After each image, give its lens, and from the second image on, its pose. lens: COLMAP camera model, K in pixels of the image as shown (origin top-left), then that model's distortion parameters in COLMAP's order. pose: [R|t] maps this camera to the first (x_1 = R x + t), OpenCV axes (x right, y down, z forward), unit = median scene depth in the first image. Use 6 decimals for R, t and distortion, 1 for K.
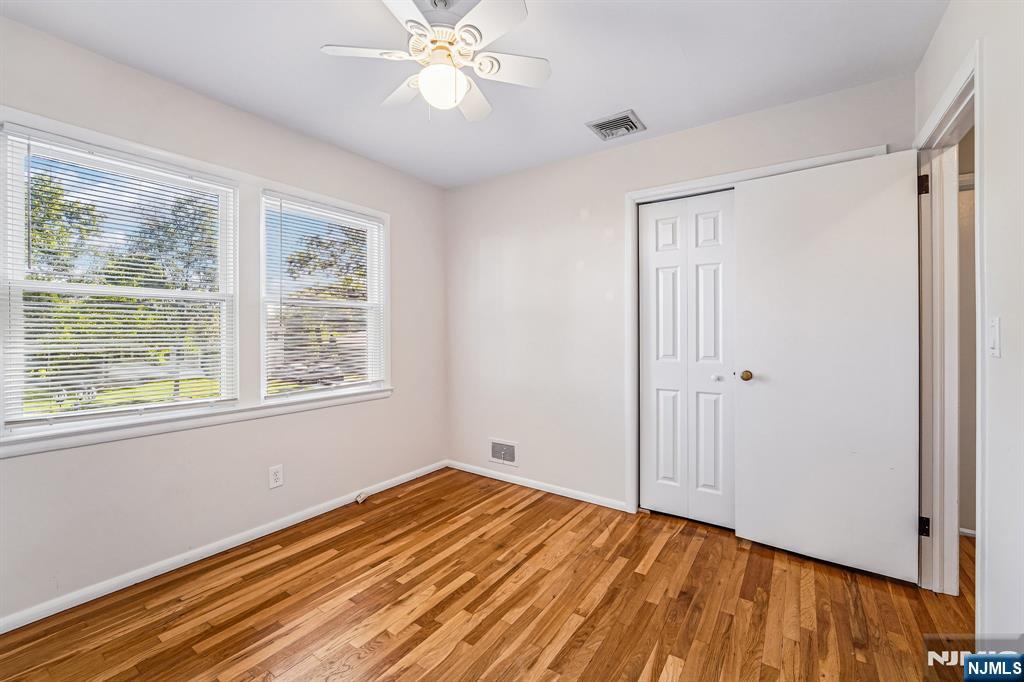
lens RADIAL K [[422.6, 0, 514.0], [0, 422.6, 336.1], [0, 0, 1]] dist [-0.008439, -0.001971]
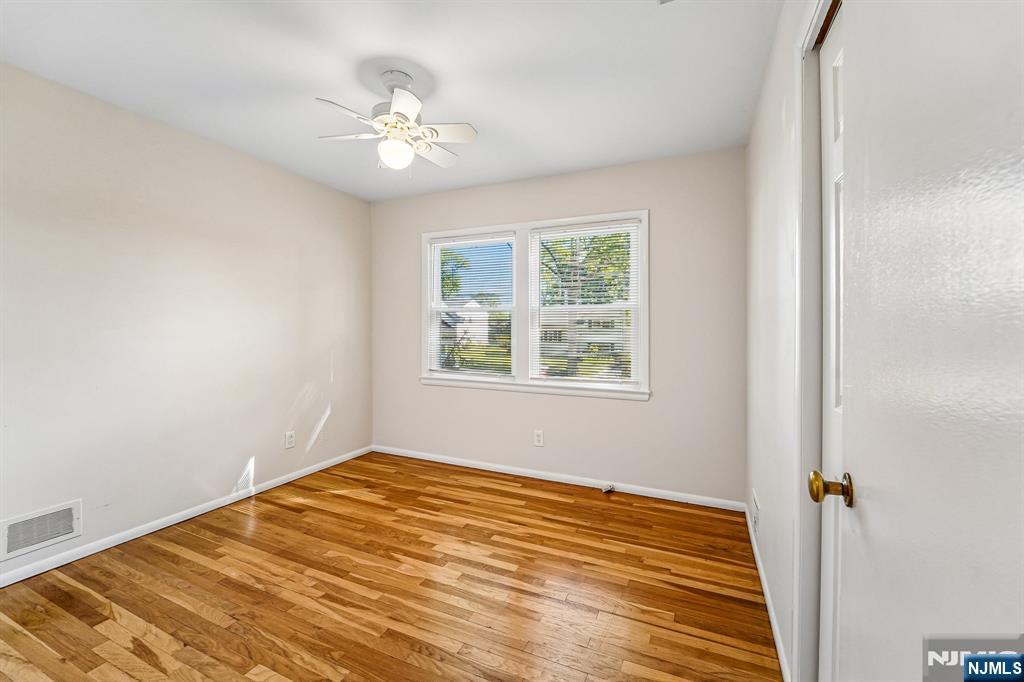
lens RADIAL K [[422.6, 0, 515.1], [0, 422.6, 332.6], [0, 0, 1]] dist [-0.008439, -0.001971]
pose [[0.165386, 0.005794, -0.986212, 0.795187], [-0.015955, 0.999868, 0.003199, -0.011743], [0.986100, 0.015206, 0.165456, 0.721113]]
